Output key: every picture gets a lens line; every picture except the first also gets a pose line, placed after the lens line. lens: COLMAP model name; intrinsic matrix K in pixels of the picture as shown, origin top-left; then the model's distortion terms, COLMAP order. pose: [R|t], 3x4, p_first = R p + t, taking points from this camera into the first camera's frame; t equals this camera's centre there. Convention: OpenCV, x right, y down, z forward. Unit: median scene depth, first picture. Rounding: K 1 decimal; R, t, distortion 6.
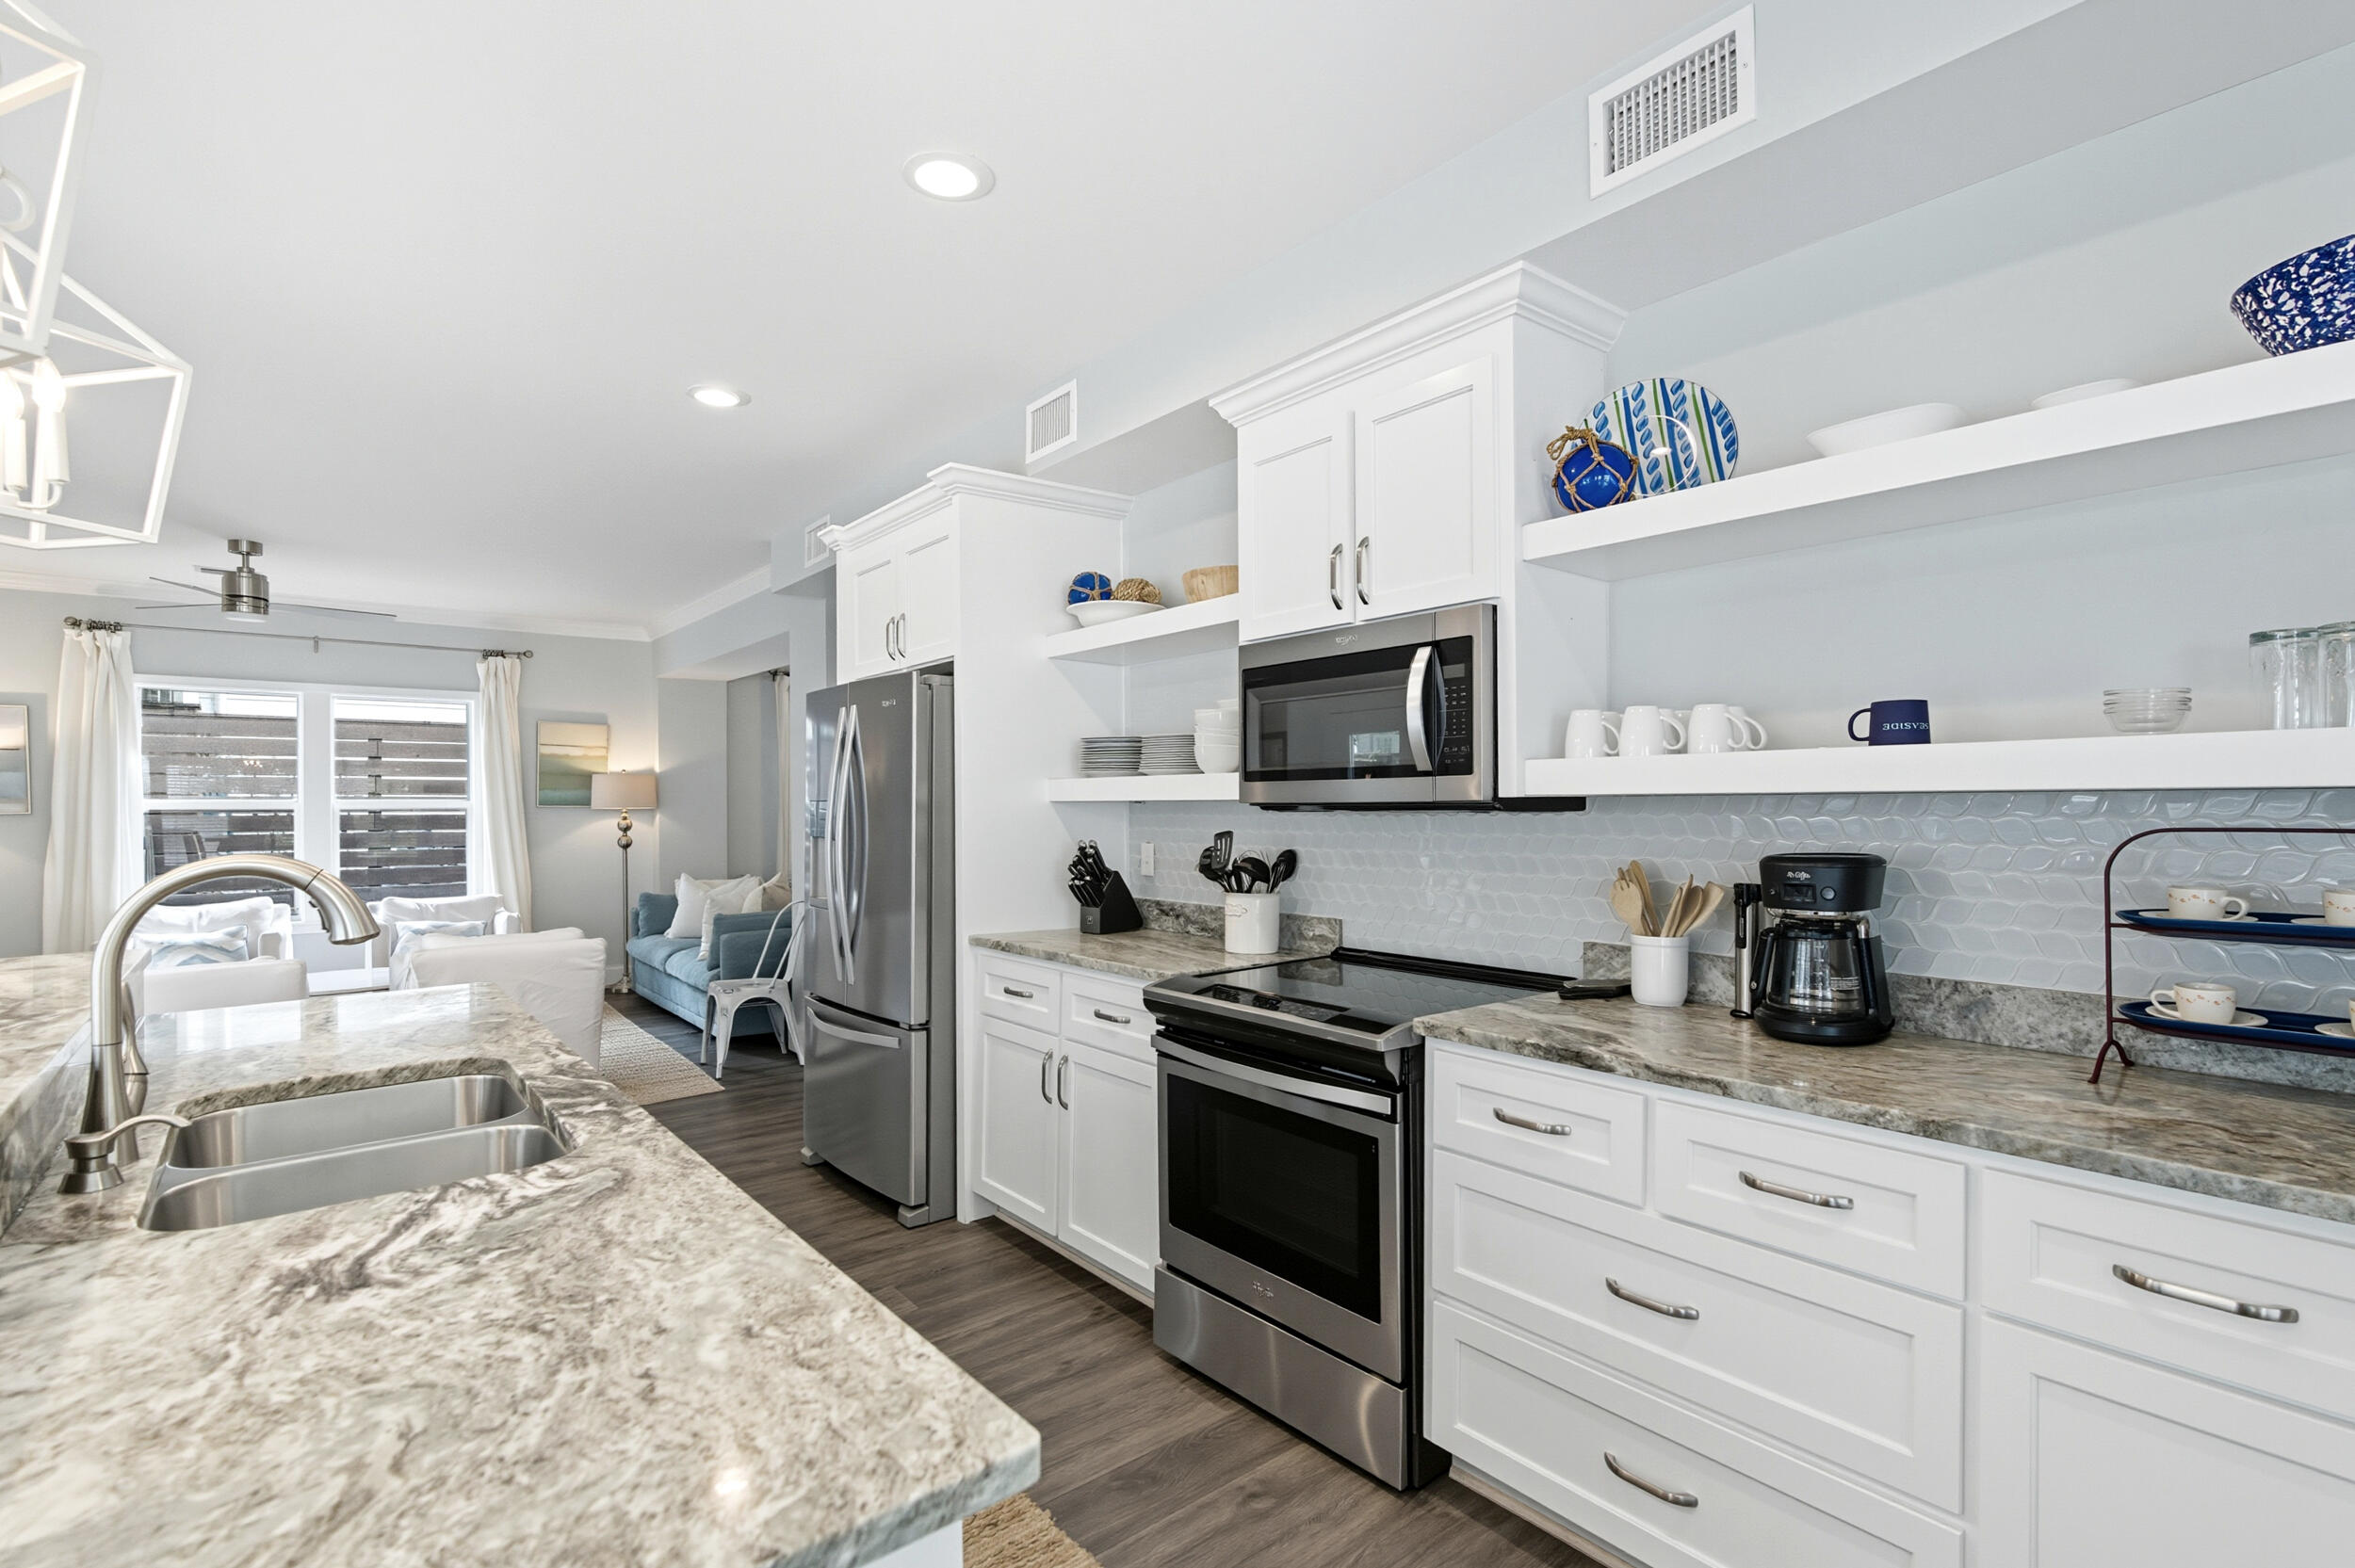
lens RADIAL K [[1063.9, 0, 1207.2], [0, 1063.9, 794.0], [0, 0, 1]] dist [-0.002434, 0.001222]
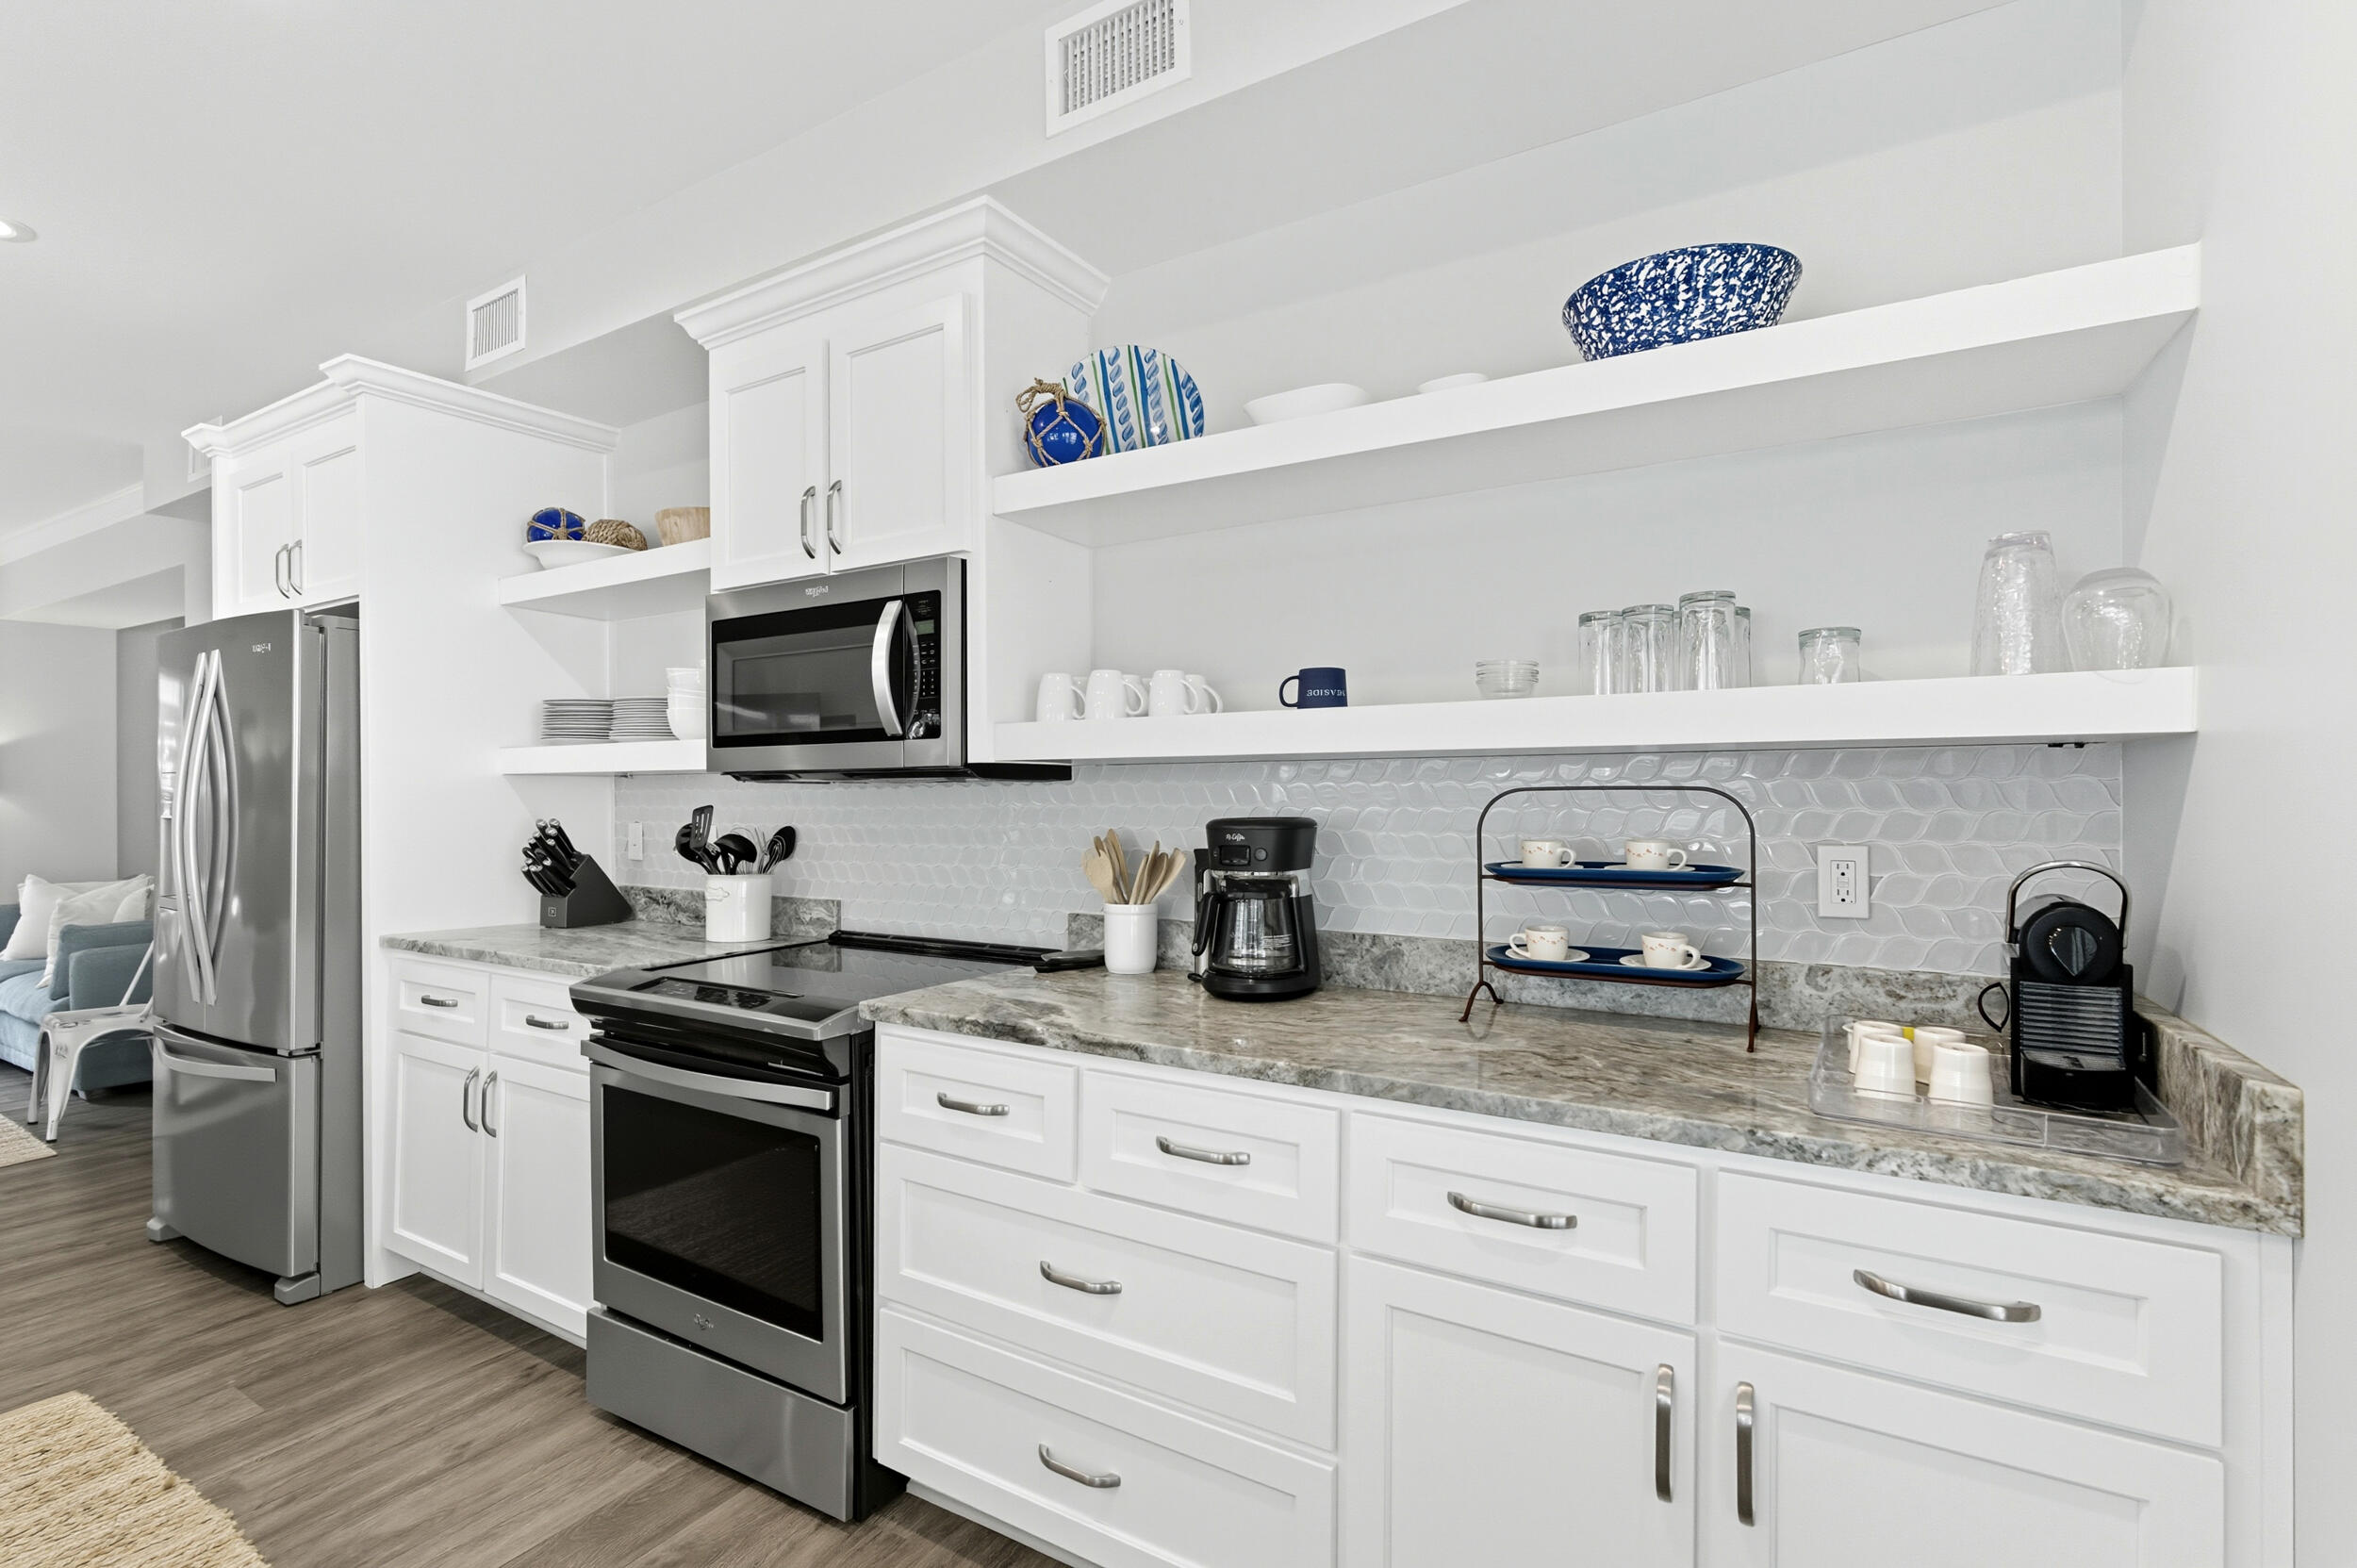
lens RADIAL K [[1041.7, 0, 1178.5], [0, 1041.7, 784.0], [0, 0, 1]] dist [-0.000295, 0.001552]
pose [[0.944633, 0.004957, 0.328090, 0.147387], [-0.004761, 0.999988, -0.001401, 0.022483], [-0.328093, -0.000239, 0.944645, 0.062273]]
